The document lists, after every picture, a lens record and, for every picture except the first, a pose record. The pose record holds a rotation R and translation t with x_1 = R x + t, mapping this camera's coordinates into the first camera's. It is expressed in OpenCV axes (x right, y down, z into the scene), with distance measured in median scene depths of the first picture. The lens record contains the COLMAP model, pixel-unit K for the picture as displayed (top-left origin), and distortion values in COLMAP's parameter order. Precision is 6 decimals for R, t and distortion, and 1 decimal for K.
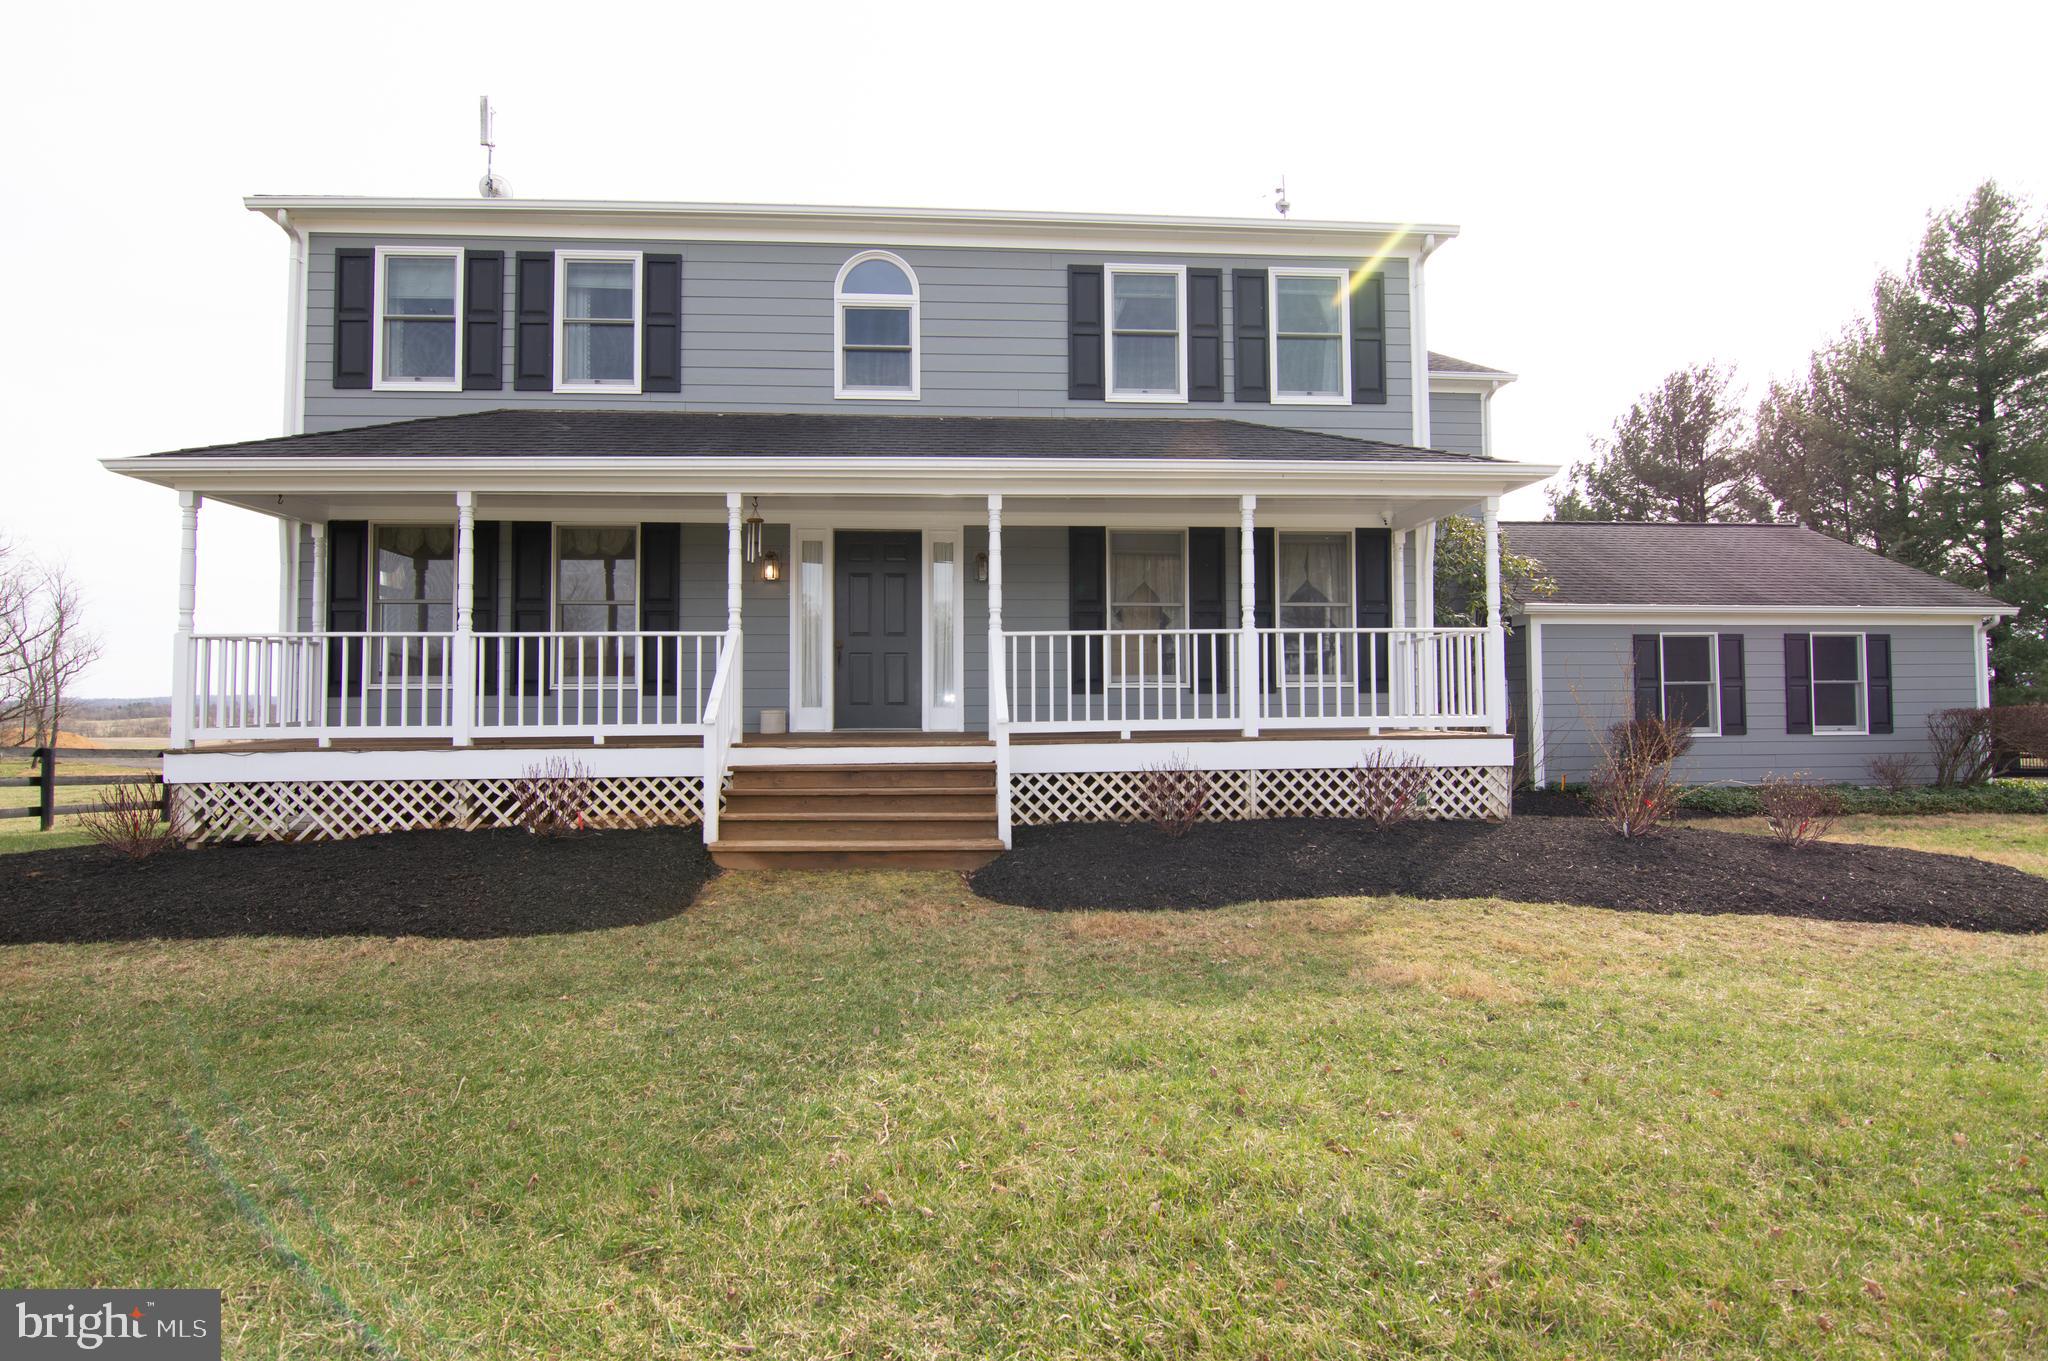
lens RADIAL K [[918.7, 0, 1024.0], [0, 918.7, 680.5], [0, 0, 1]] dist [-0.000546, -0.000099]
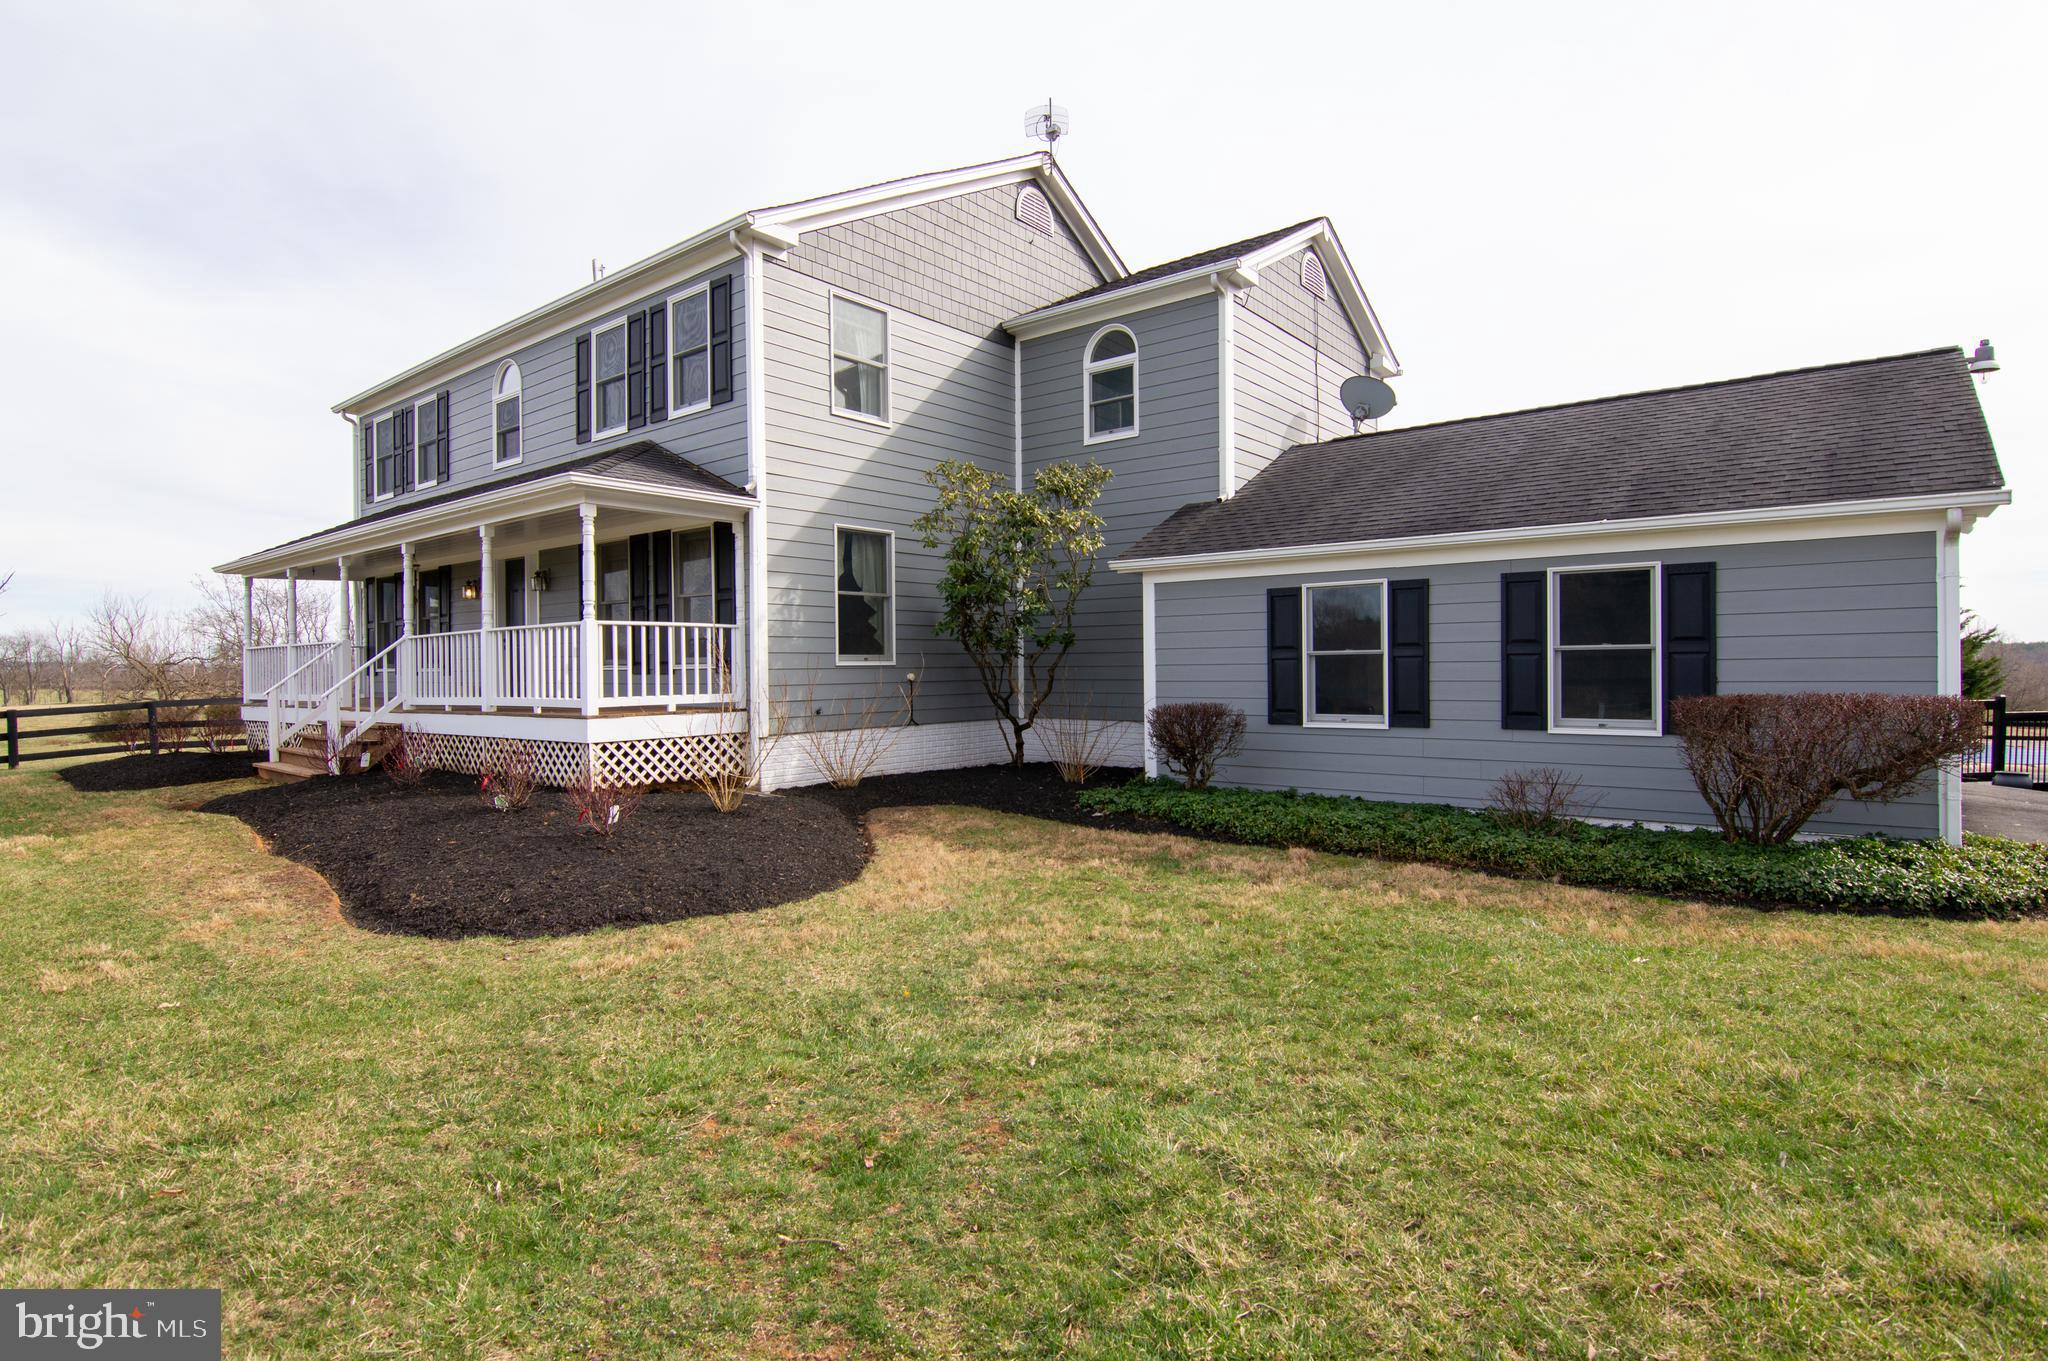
lens RADIAL K [[1012.3, 0, 1013.4], [0, 1012.3, 672.3], [0, 0, 1]] dist [-0.000164, -0.016497]
pose [[0.759670, -0.004174, -0.650295, 1.254943], [0.018183, 0.999725, 0.014825, 0.001726], [0.650054, -0.023086, 0.759537, 0.287147]]
